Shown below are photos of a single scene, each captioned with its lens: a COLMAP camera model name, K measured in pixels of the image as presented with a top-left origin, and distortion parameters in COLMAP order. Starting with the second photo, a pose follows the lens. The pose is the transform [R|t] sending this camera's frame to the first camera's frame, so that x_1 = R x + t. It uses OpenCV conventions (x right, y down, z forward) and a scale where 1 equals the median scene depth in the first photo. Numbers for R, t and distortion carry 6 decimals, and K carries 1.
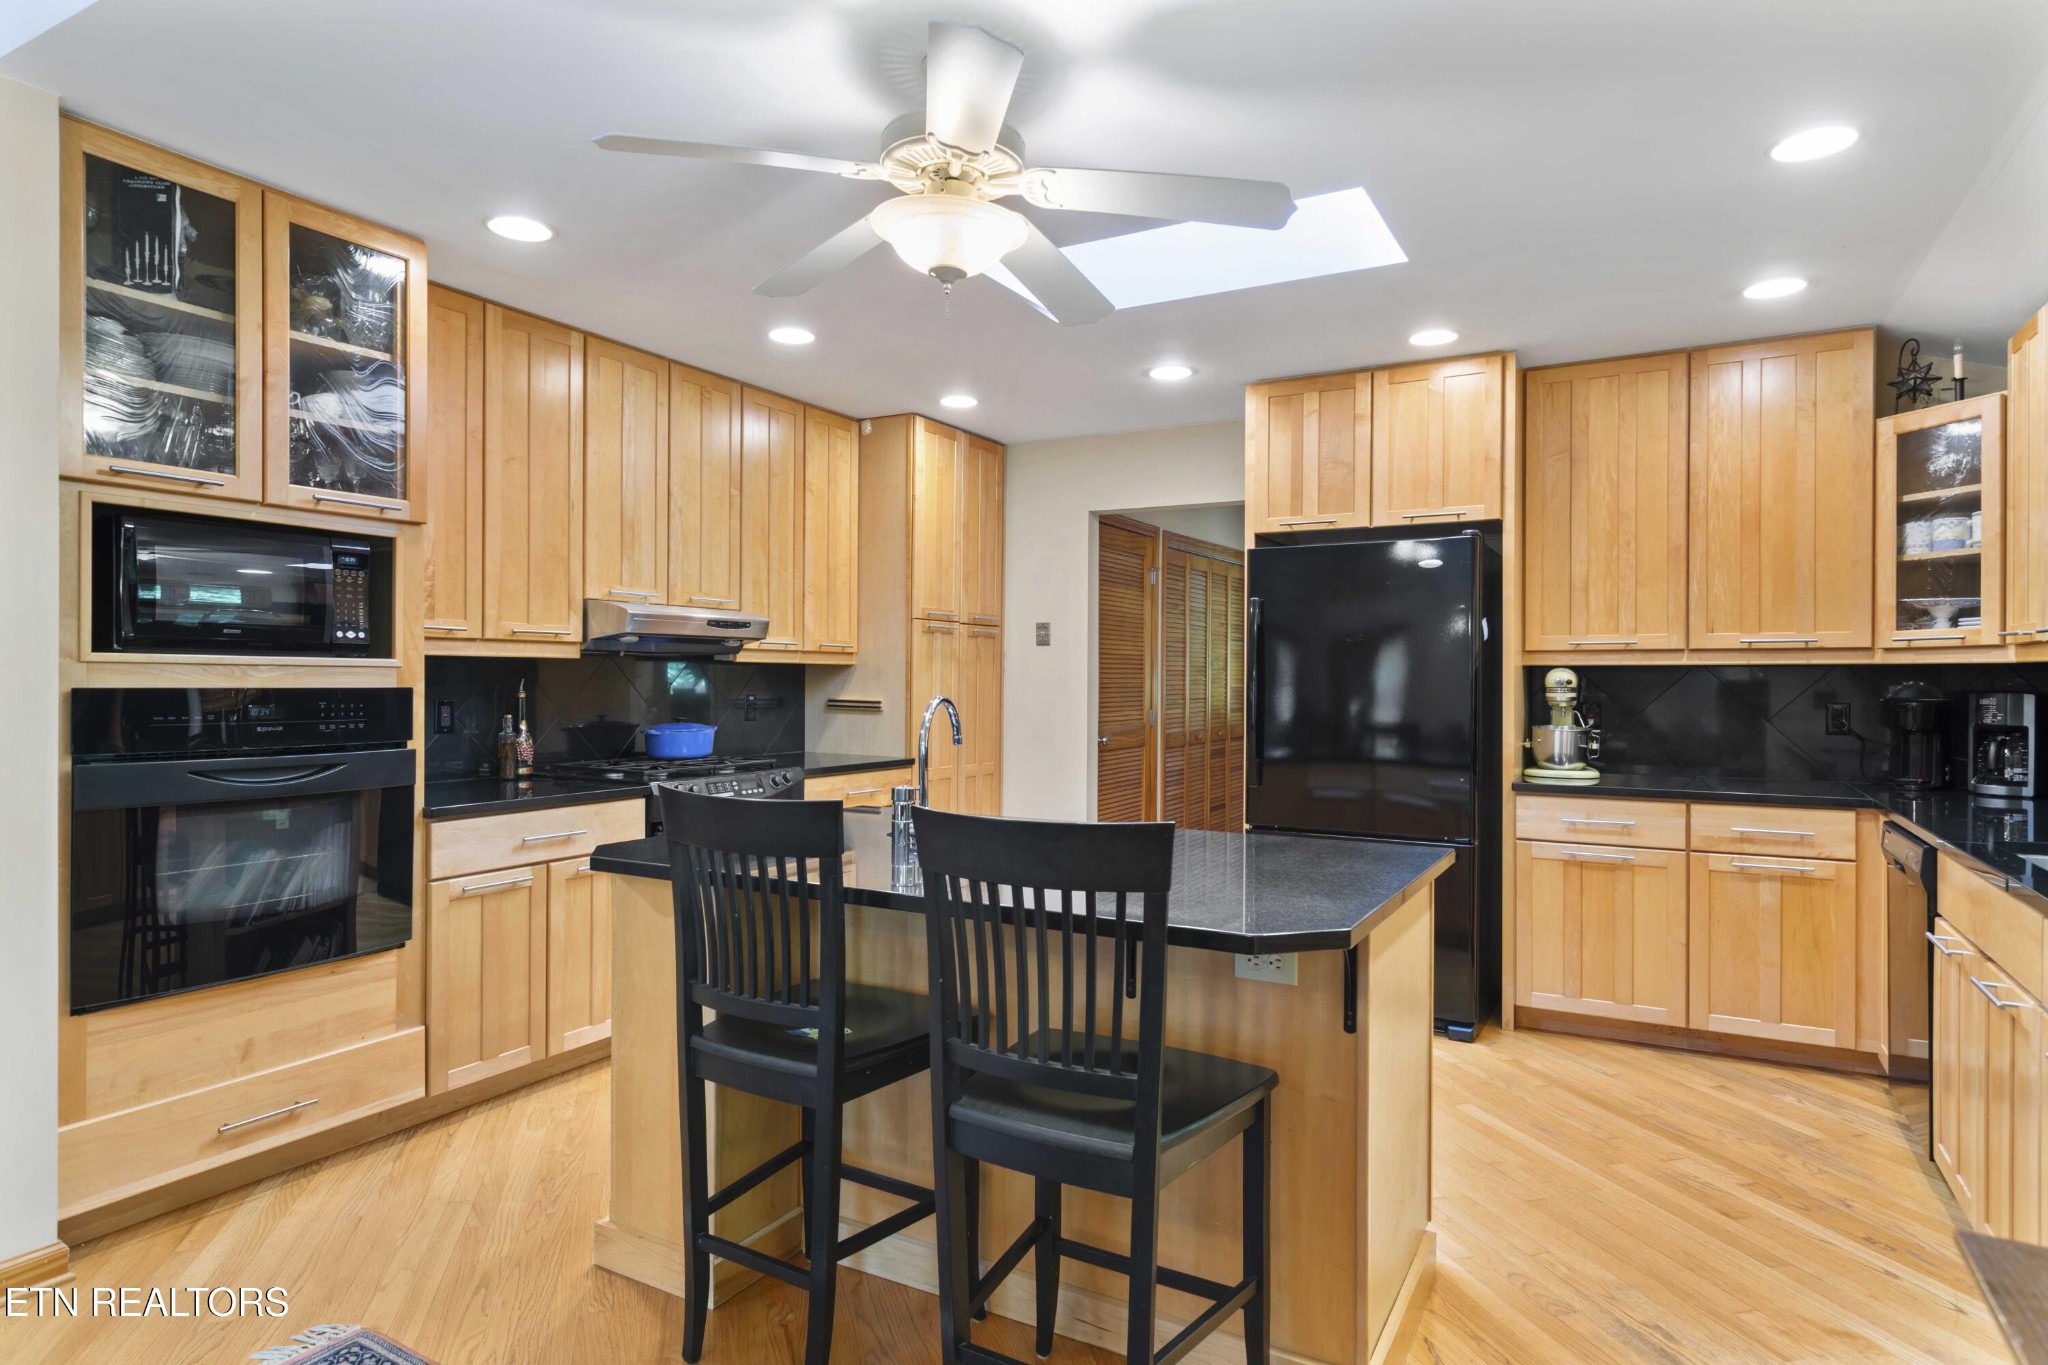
lens RADIAL K [[1133.2, 0, 1024.0], [0, 1133.2, 682.5], [0, 0, 1]] dist [-0.003512, -0.000993]
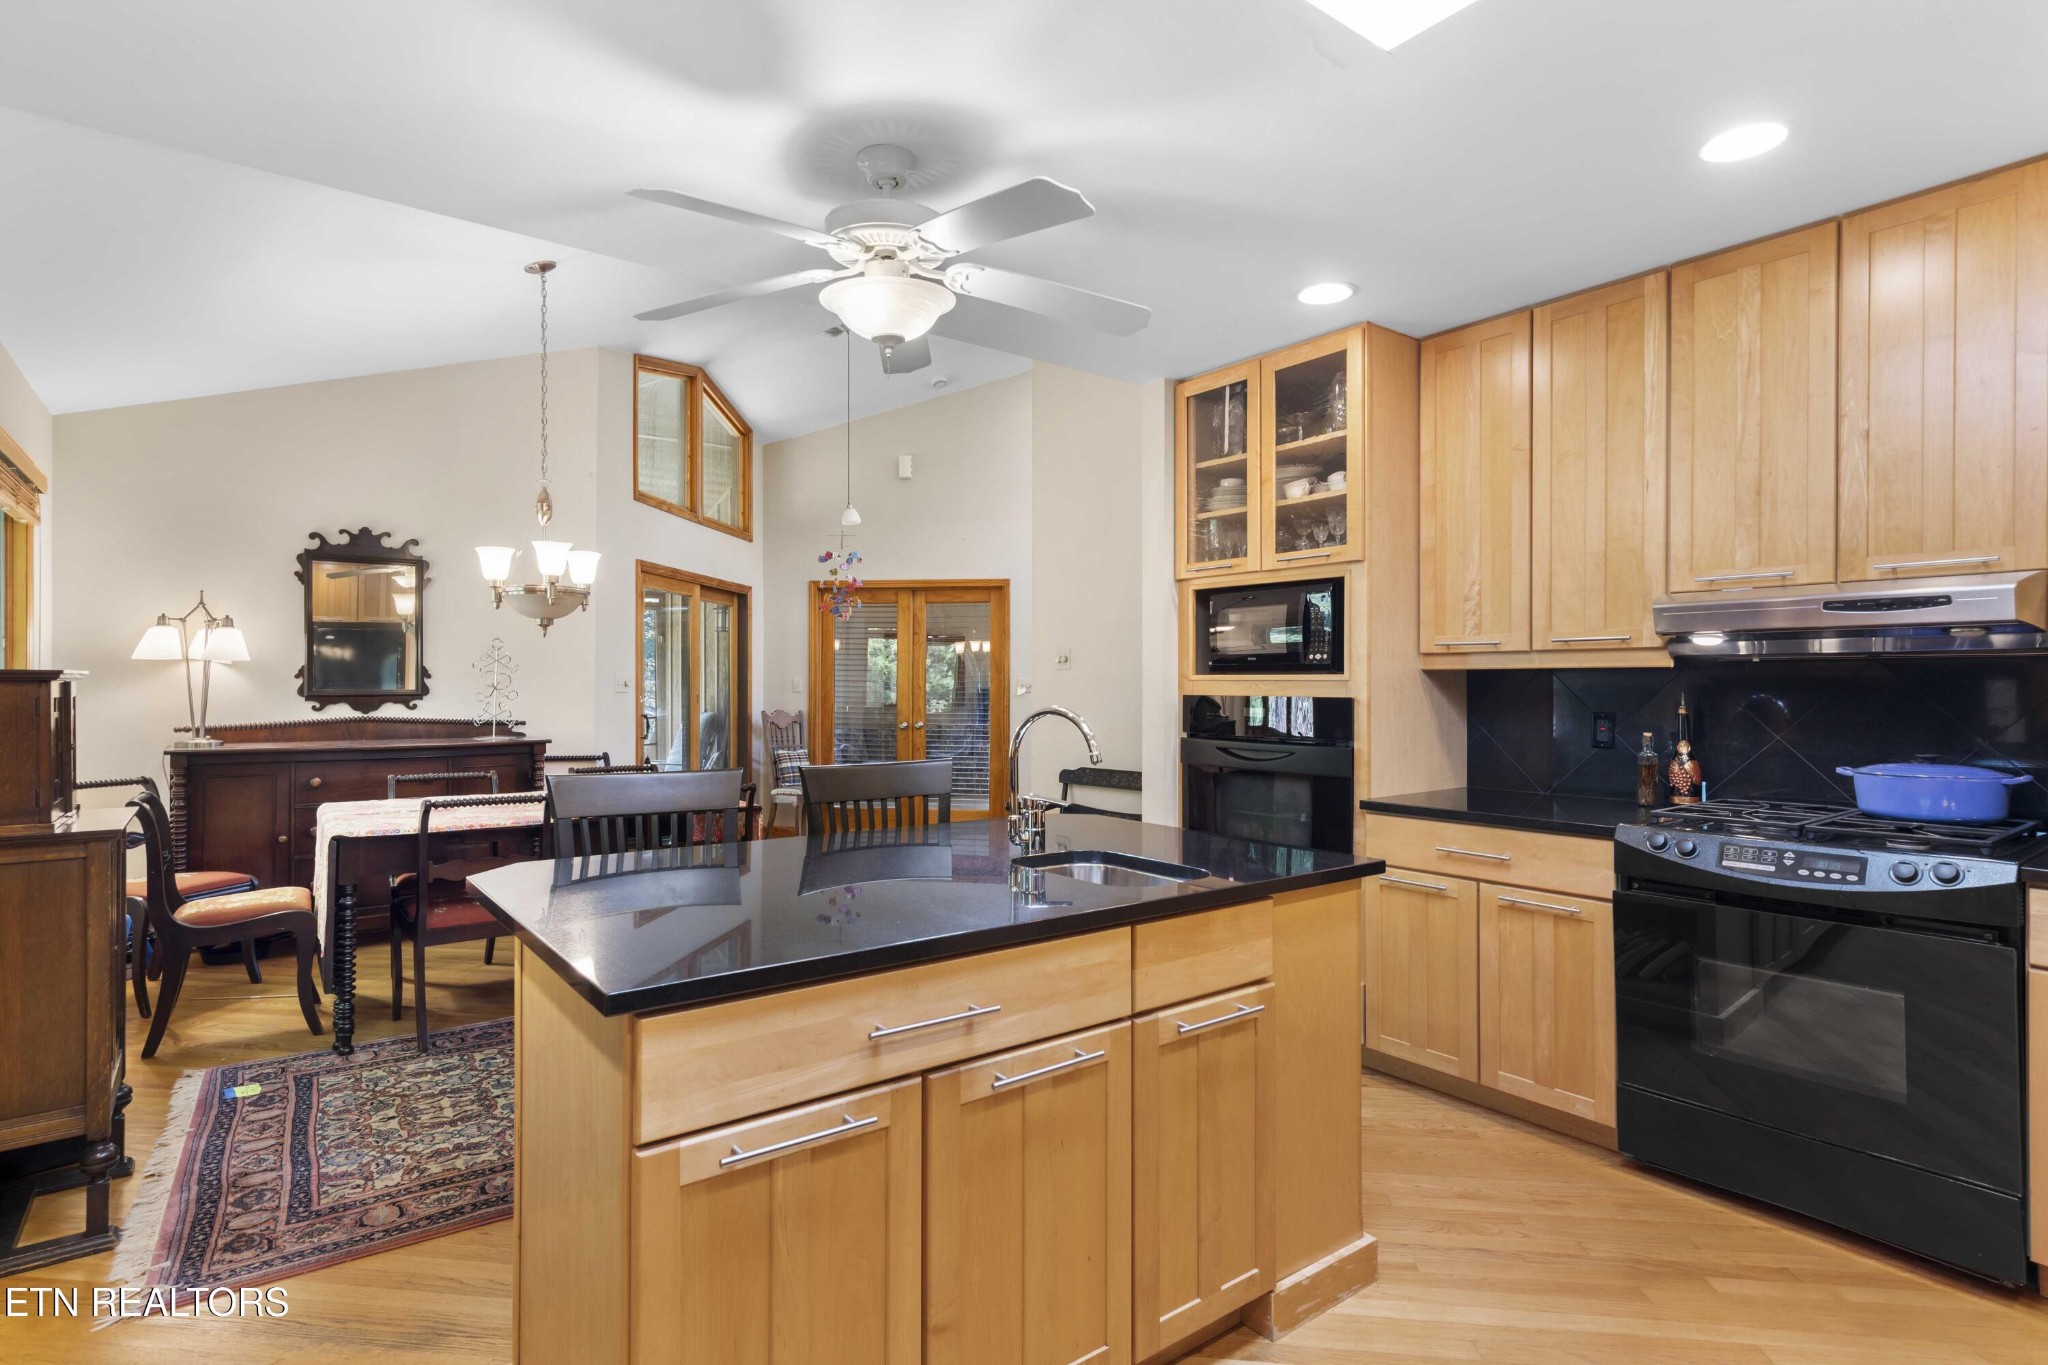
lens RADIAL K [[1026.8, 0, 1024.0], [0, 1026.8, 682.5], [0, 0, 1]] dist [-0.001475, -0.000335]
pose [[-0.390900, -0.010688, -0.920371, 0.505919], [-0.010121, 0.999922, -0.007313, 0.000141], [0.920378, 0.006456, -0.390978, 0.924137]]
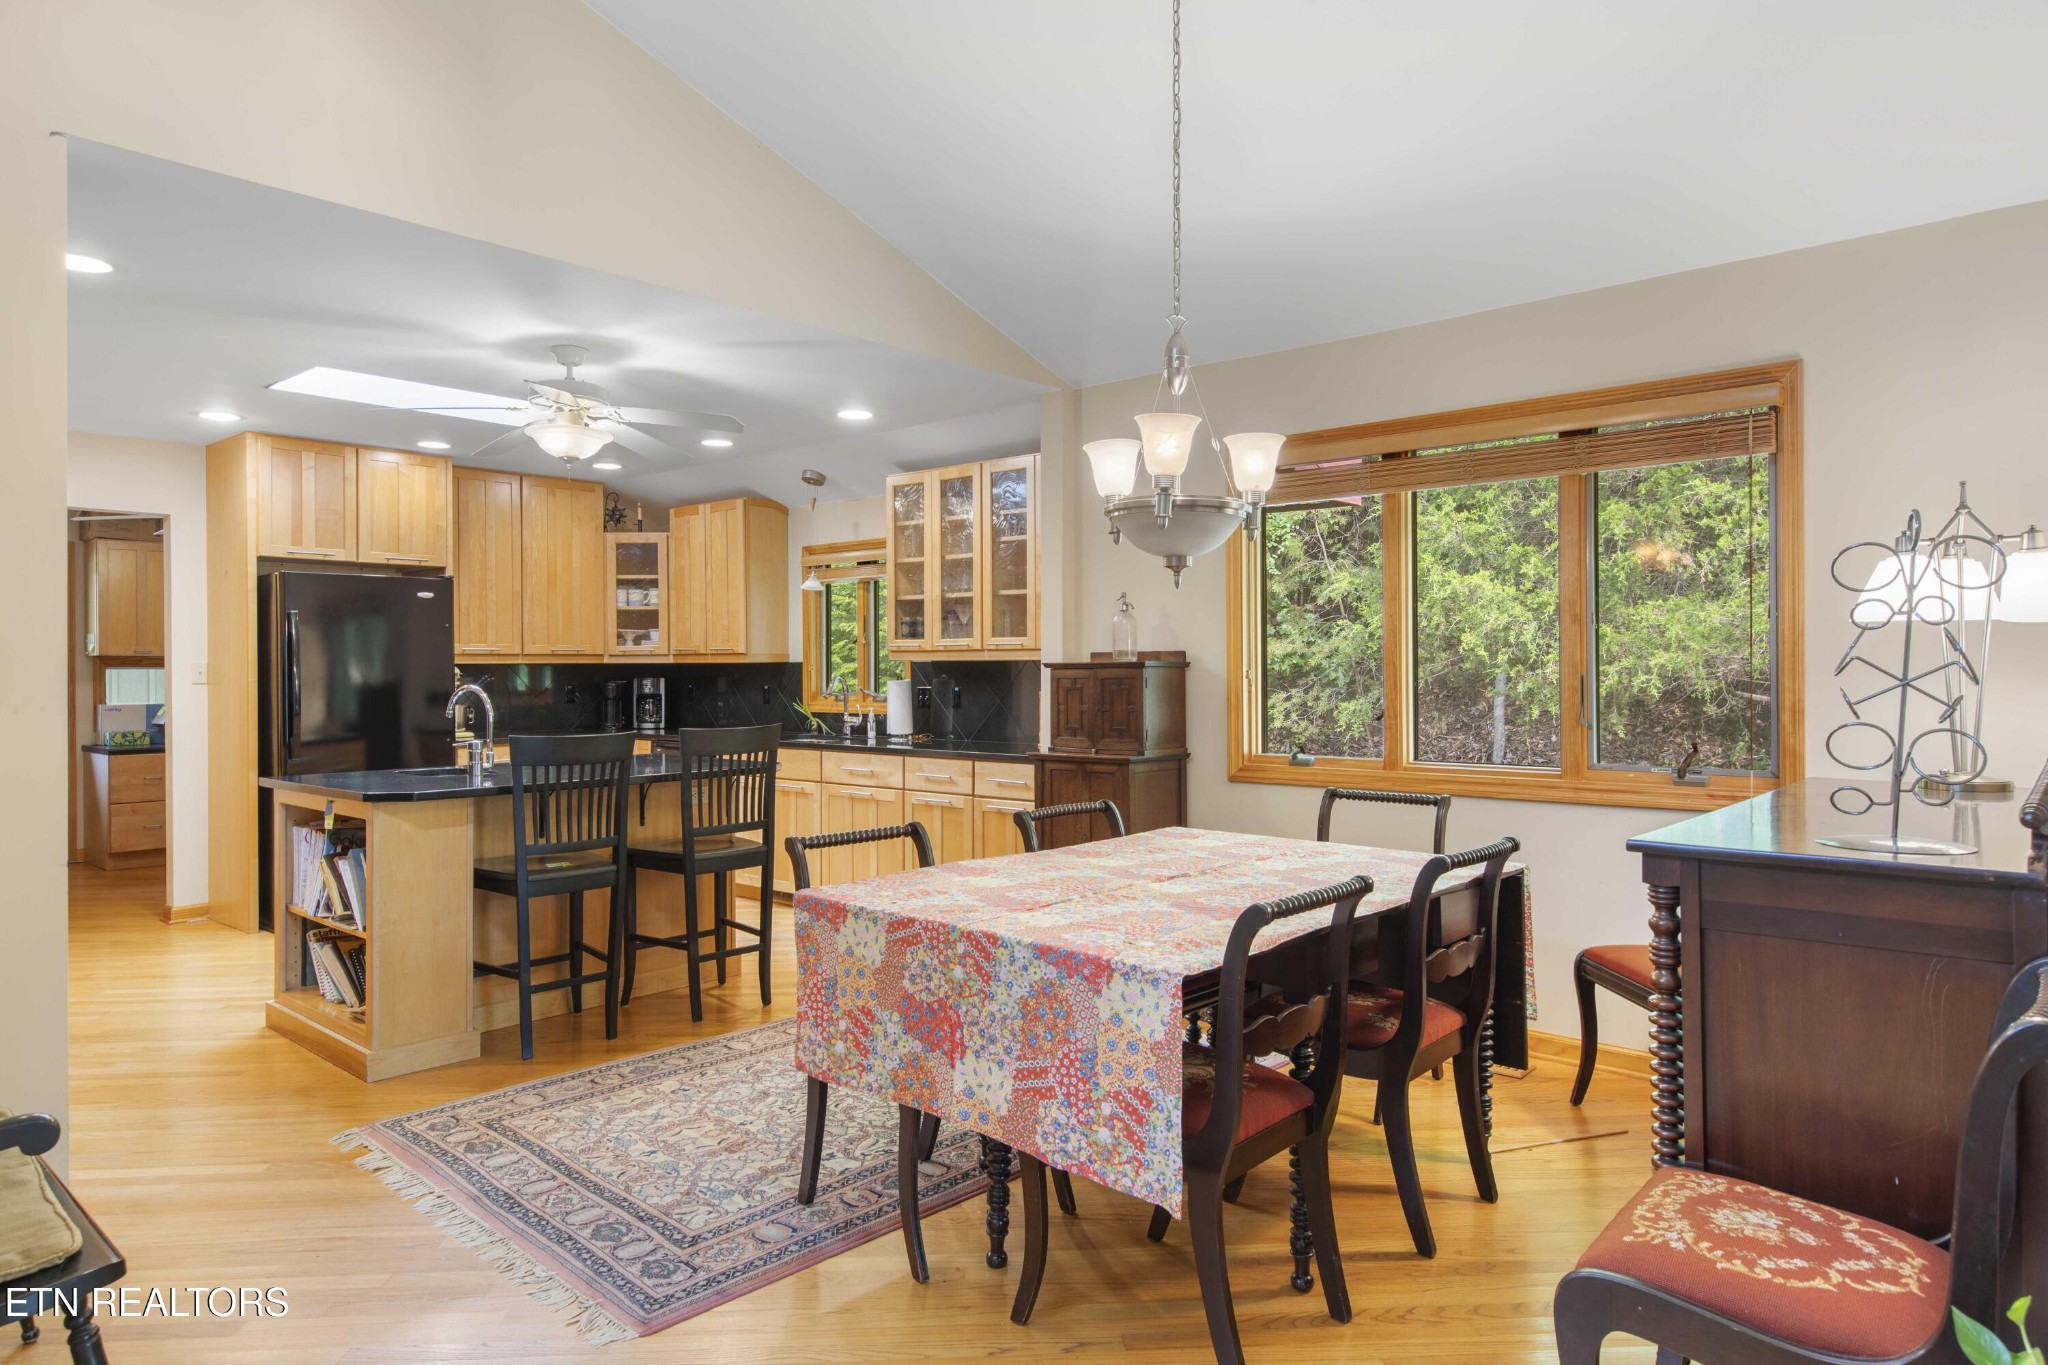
lens RADIAL K [[1231.3, 0, 1009.0], [0, 1231.3, 670.9], [0, 0, 1]] dist [0.002881, 0.000167]
pose [[0.206615, -0.006732, 0.978399, -1.149704], [0.011557, 0.999923, 0.004440, -0.005058], [-0.978354, 0.010390, 0.206677, -0.078413]]
